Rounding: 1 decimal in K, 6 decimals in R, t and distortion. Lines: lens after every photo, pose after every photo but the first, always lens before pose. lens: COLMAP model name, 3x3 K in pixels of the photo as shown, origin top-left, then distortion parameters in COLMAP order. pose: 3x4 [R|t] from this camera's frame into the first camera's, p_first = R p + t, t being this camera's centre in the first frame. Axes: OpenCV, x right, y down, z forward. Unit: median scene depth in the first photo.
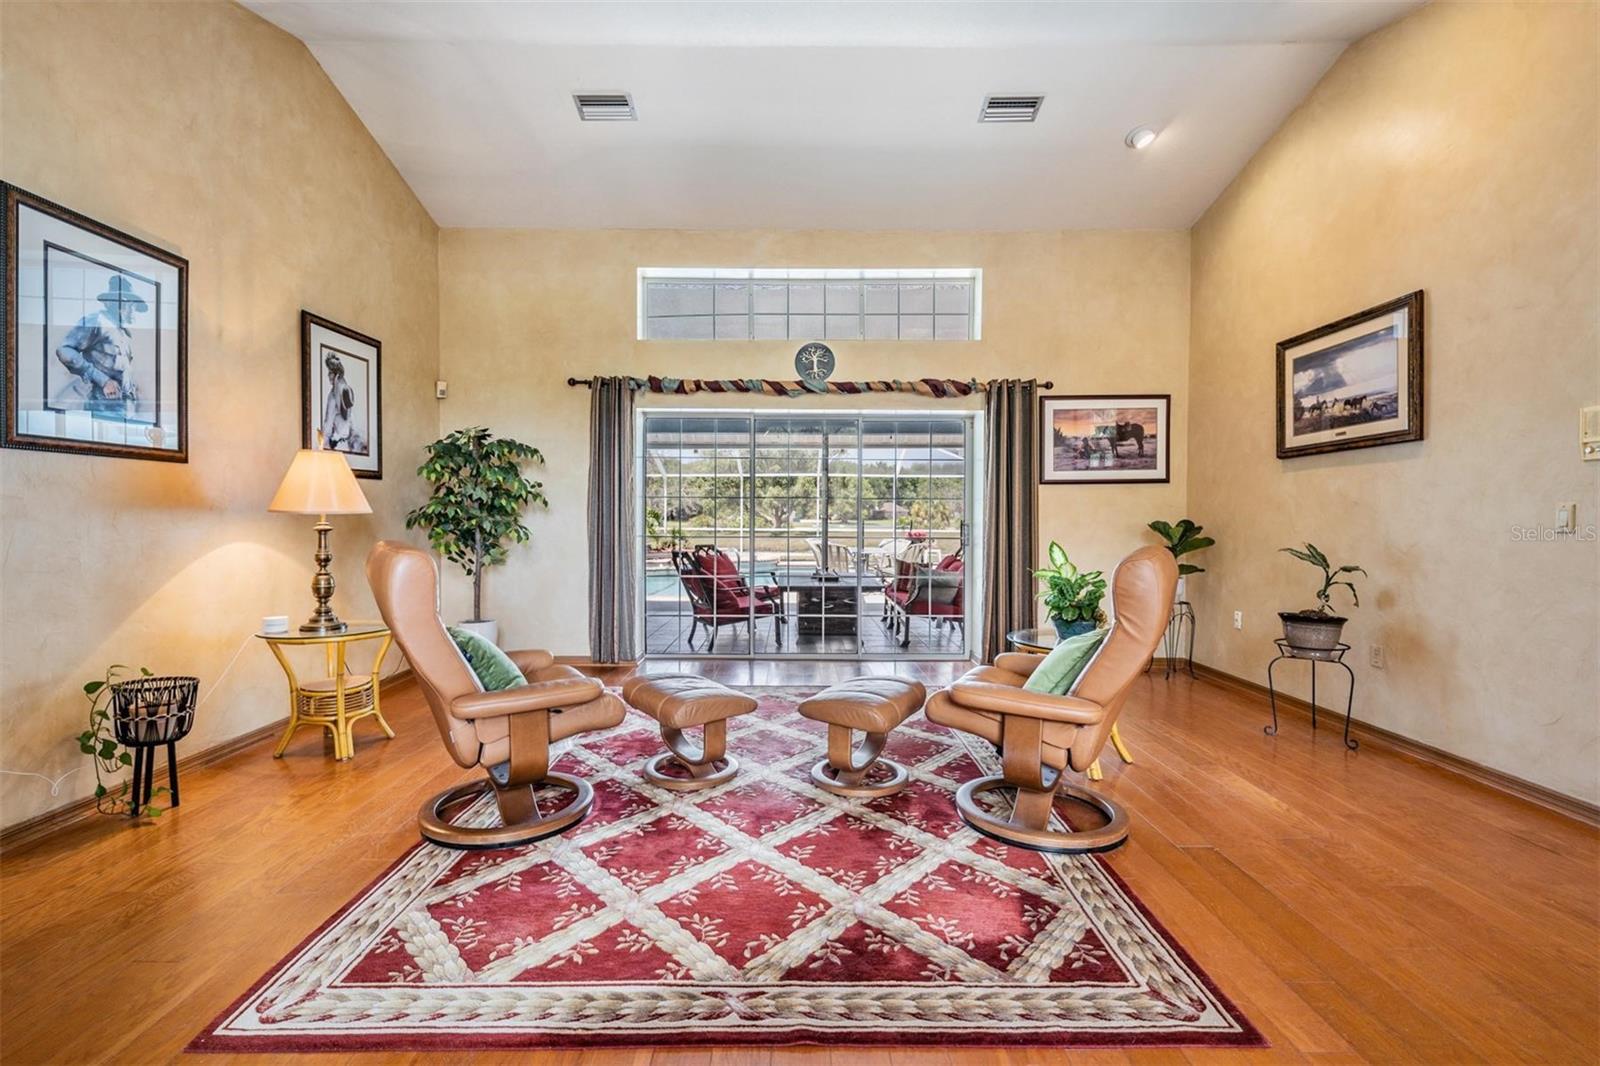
lens RADIAL K [[722.2, 0, 786.4], [0, 722.2, 522.8], [0, 0, 1]] dist [0.001112, -0.000739]
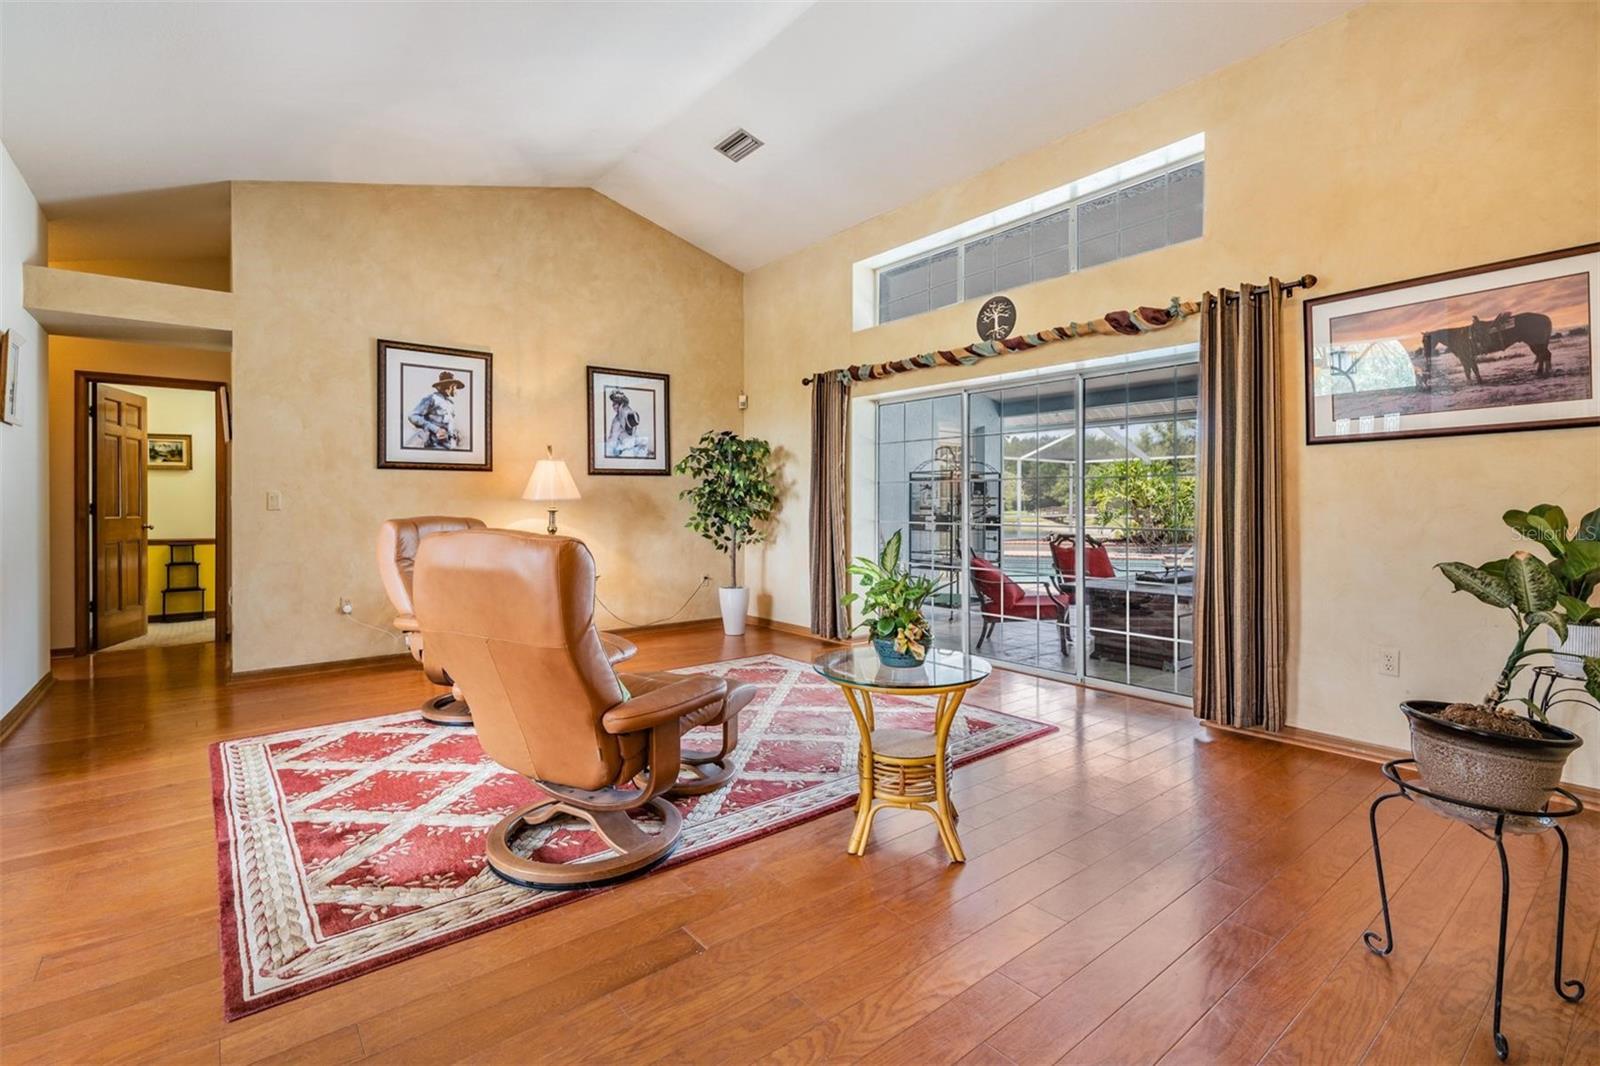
lens RADIAL K [[722.2, 0, 787.6], [0, 722.2, 501.7], [0, 0, 1]] dist [0.001112, -0.000739]
pose [[0.627690, -0.006315, -0.778438, 0.782363], [-0.004261, 0.999924, -0.011547, 0.005101], [0.778452, 0.010565, 0.627615, 0.390809]]
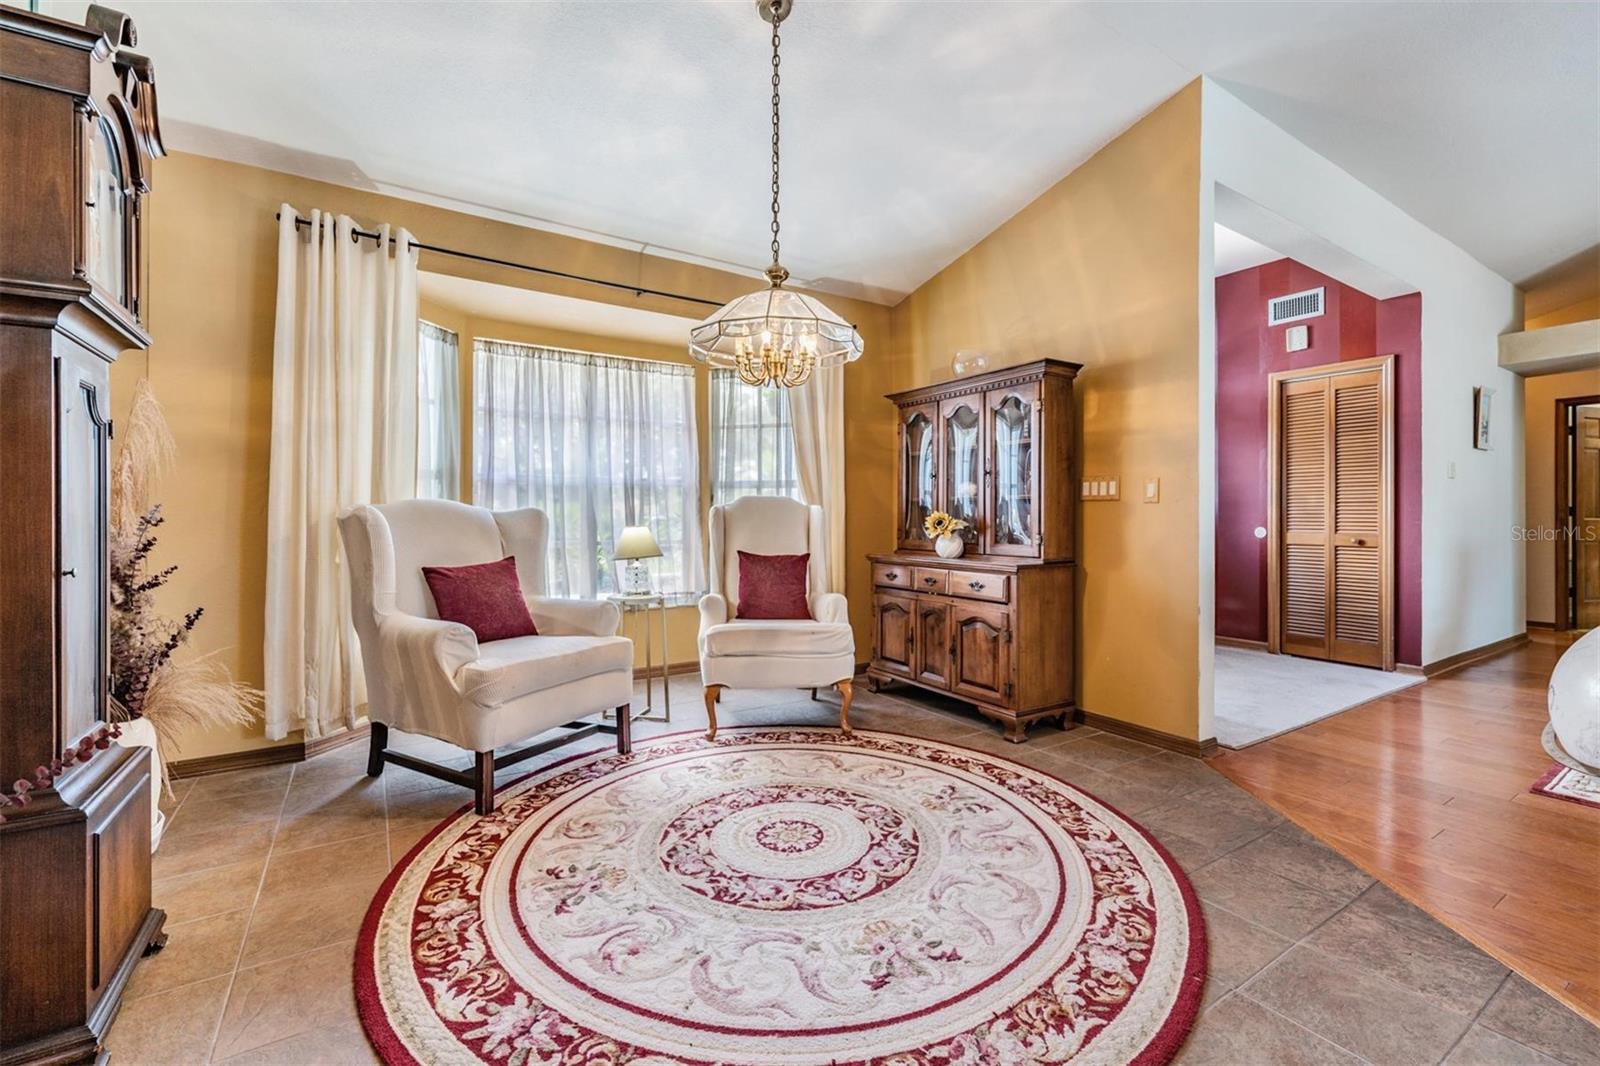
lens RADIAL K [[678.5, 0, 796.8], [0, 678.5, 519.7], [0, 0, 1]] dist [0.000650, -0.000030]
pose [[-0.839377, -0.004792, -0.543529, 1.220713], [-0.011022, 0.999906, 0.008205, 0.034752], [0.543438, 0.012877, -0.839350, 0.566720]]
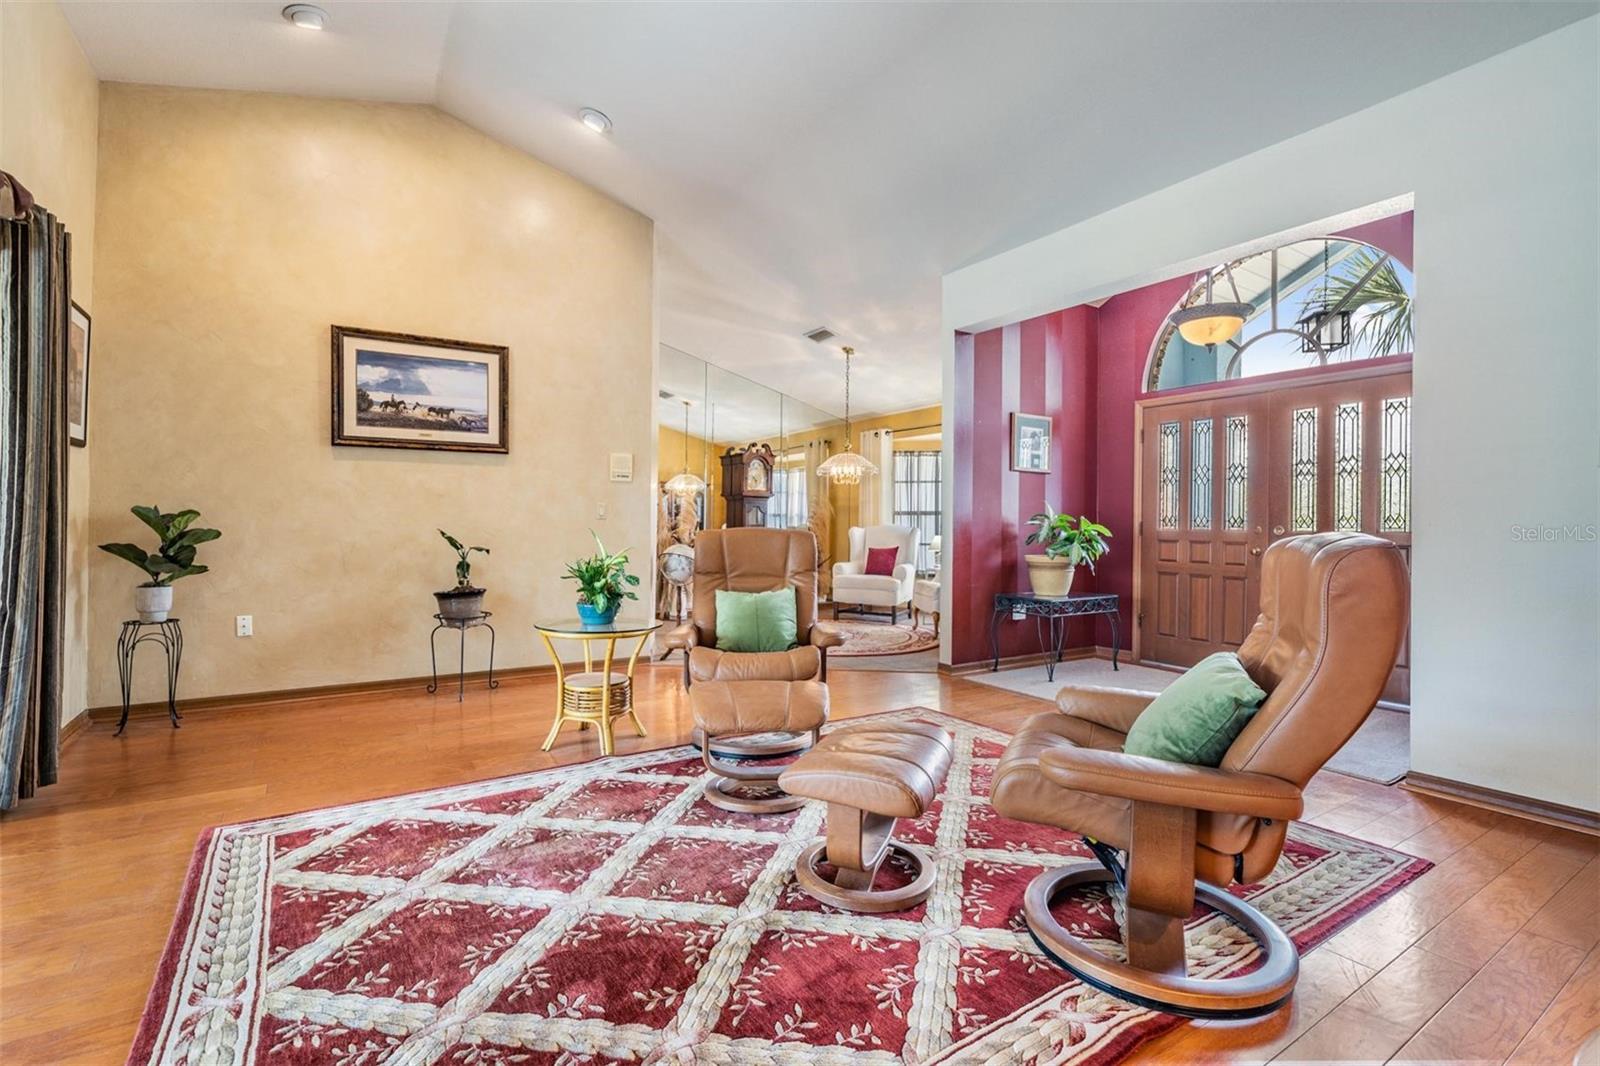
lens RADIAL K [[722.2, 0, 792.6], [0, 722.2, 521.6], [0, 0, 1]] dist [0.001112, -0.000739]
pose [[-0.554750, -0.004522, 0.832005, -0.534651], [-0.004916, 0.999986, 0.002158, 0.010677], [-0.832002, -0.002893, -0.554764, 1.174288]]
